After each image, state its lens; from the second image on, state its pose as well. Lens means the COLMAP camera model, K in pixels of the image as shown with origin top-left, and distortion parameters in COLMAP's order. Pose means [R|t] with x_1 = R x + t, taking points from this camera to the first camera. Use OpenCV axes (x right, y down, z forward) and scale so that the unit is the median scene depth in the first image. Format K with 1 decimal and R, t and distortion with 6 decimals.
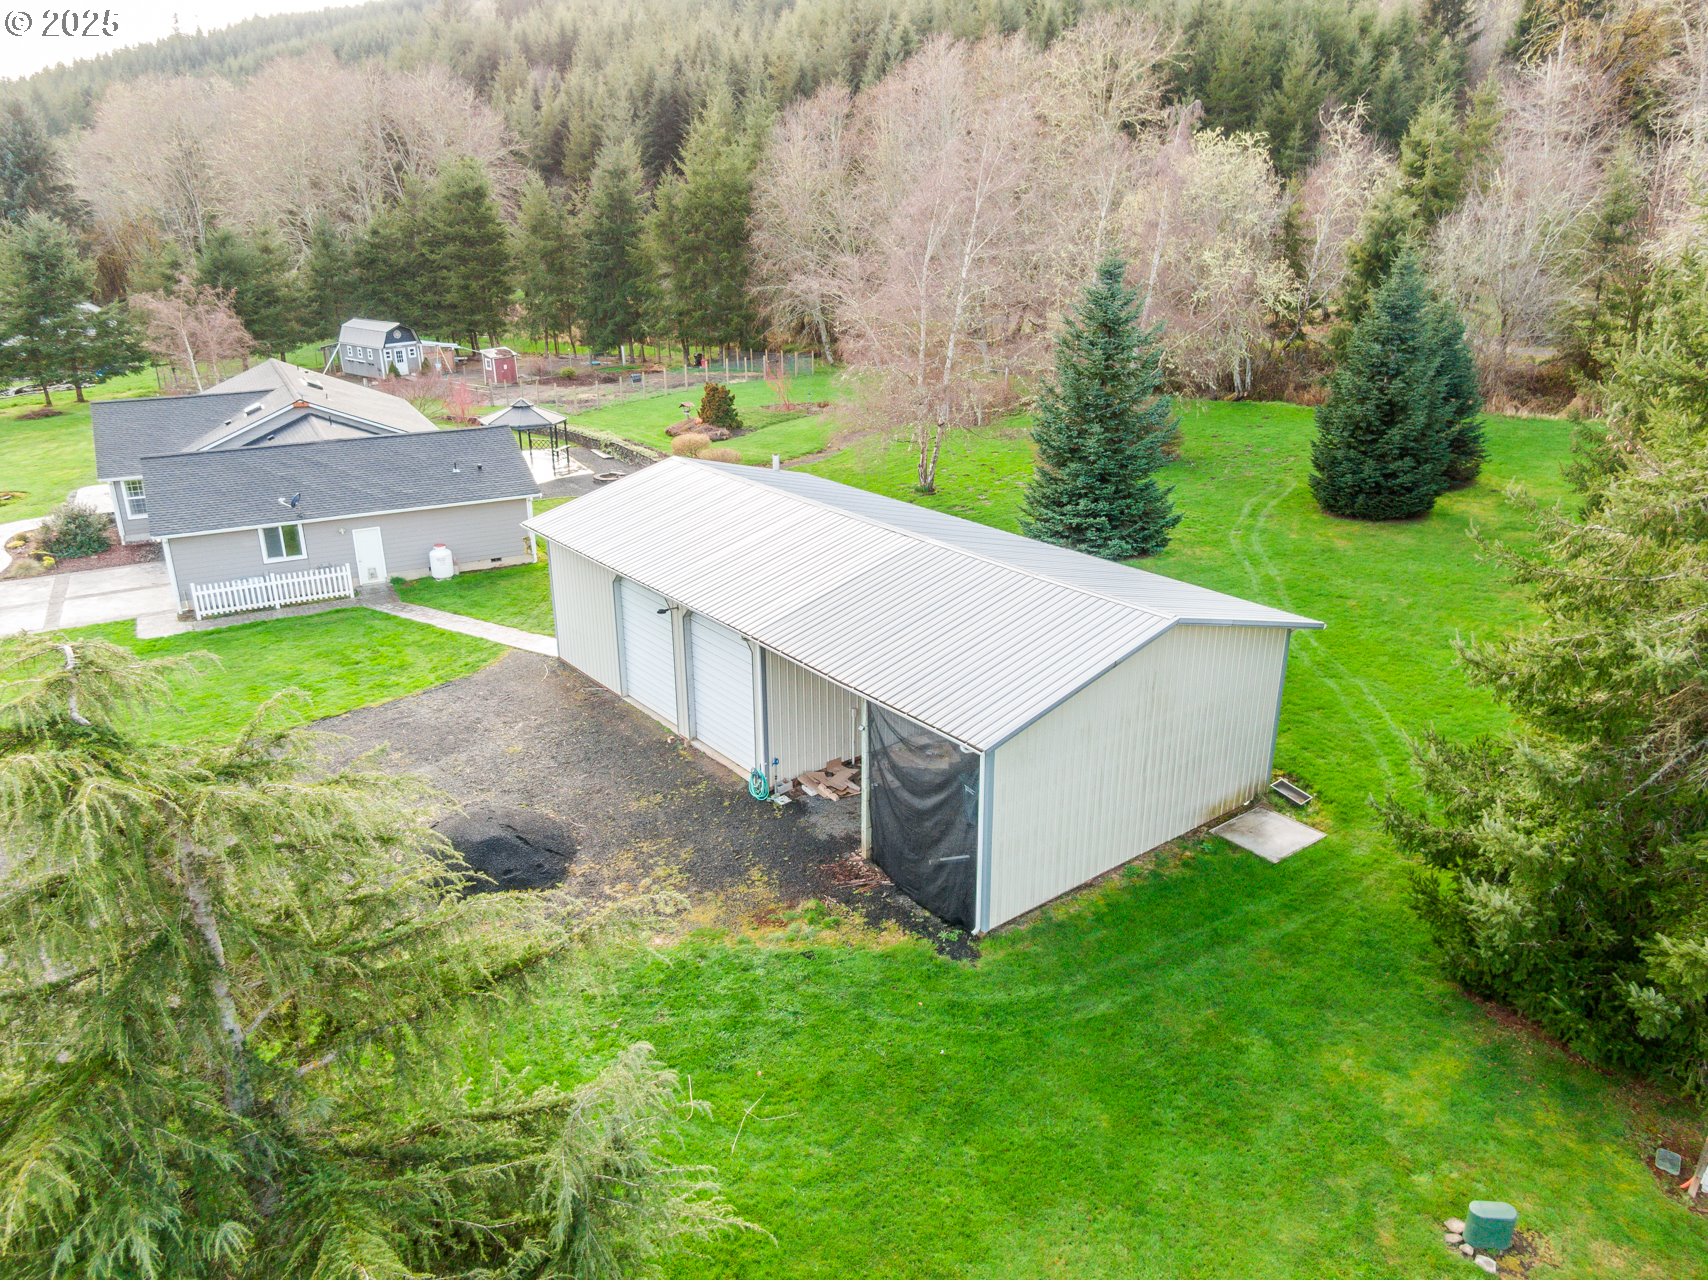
lens RADIAL K [[1306.7, 0, 854.0], [0, 1306.7, 640.5], [0, 0, 1]] dist [-0.001611, -0.009246]
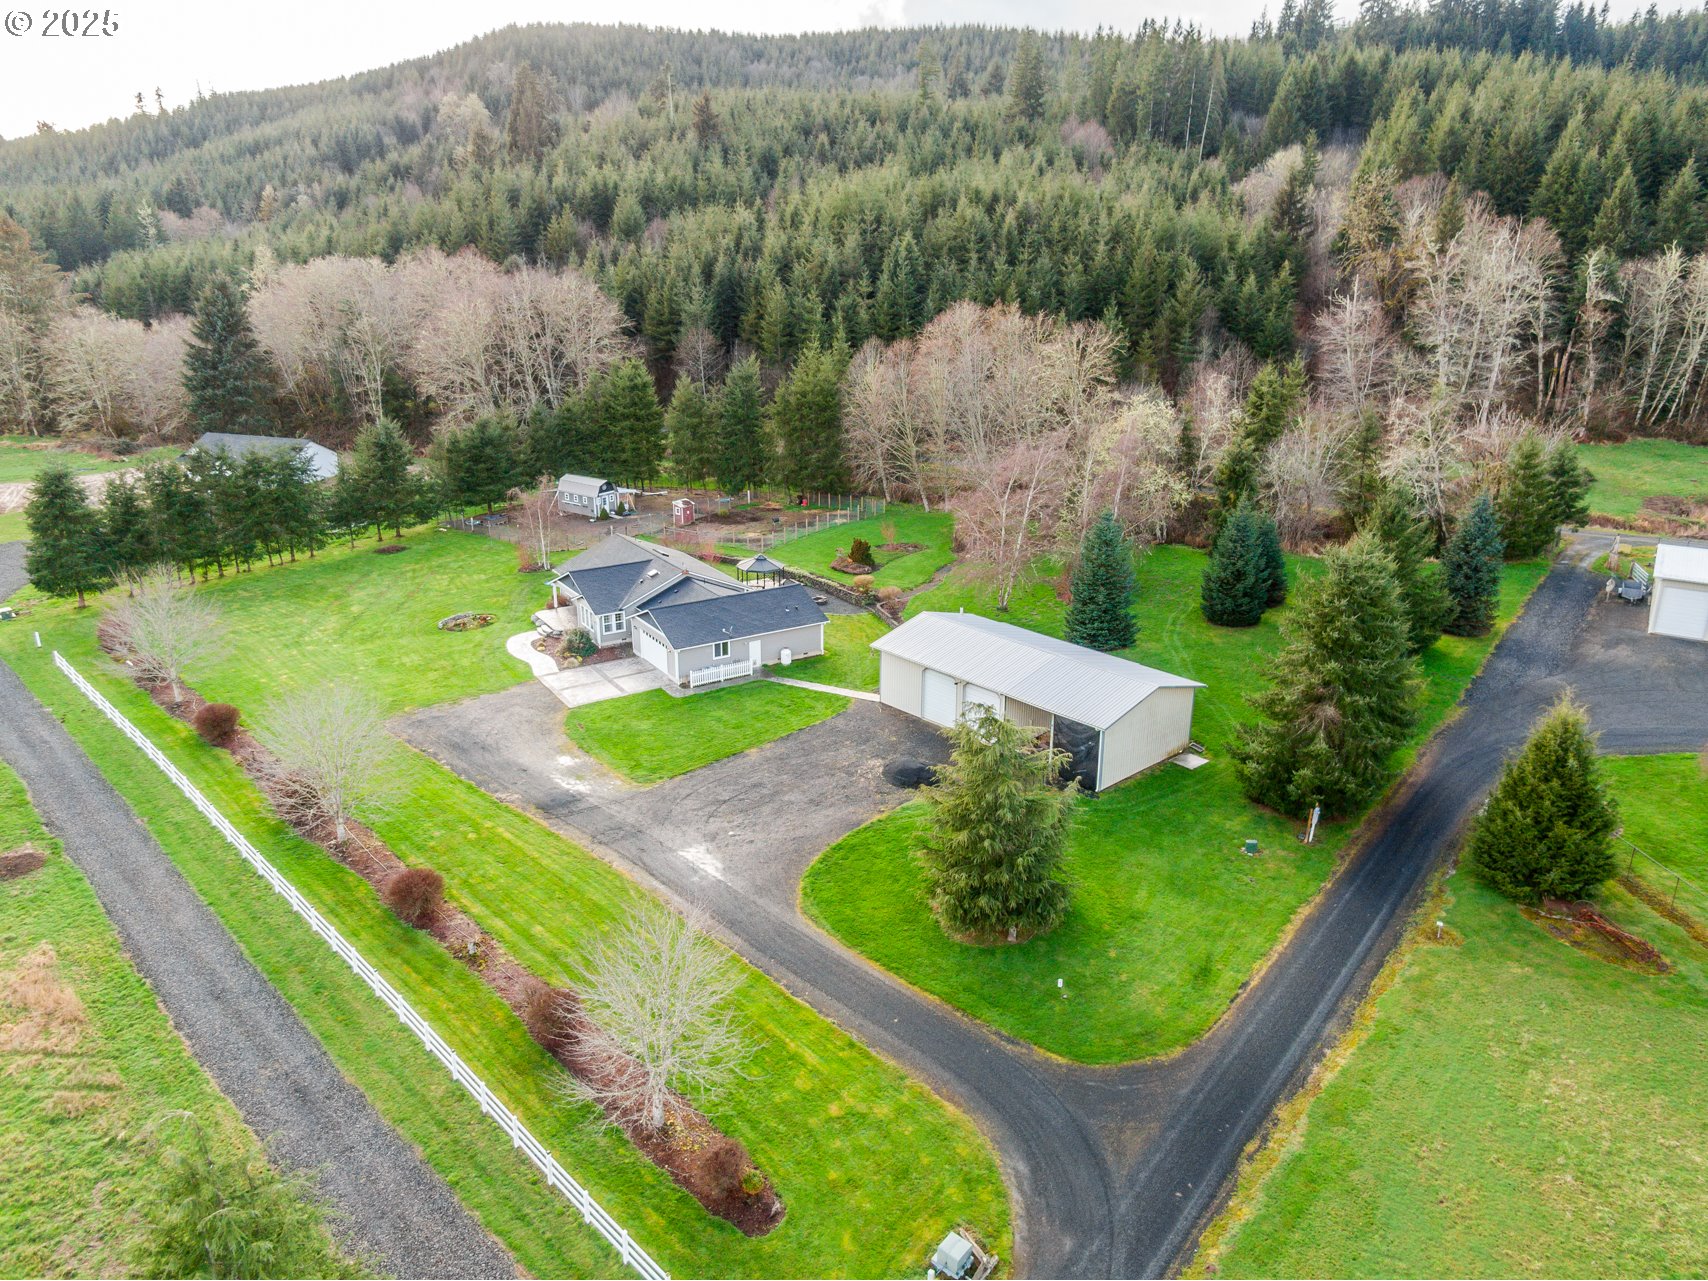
lens RADIAL K [[1306.7, 0, 854.0], [0, 1306.7, 640.5], [0, 0, 1]] dist [-0.001611, -0.009246]
pose [[0.997203, -0.016412, 0.072916, -0.350806], [0.018283, 0.999519, -0.025068, -0.031033], [-0.072470, 0.026331, 0.997023, -1.022137]]
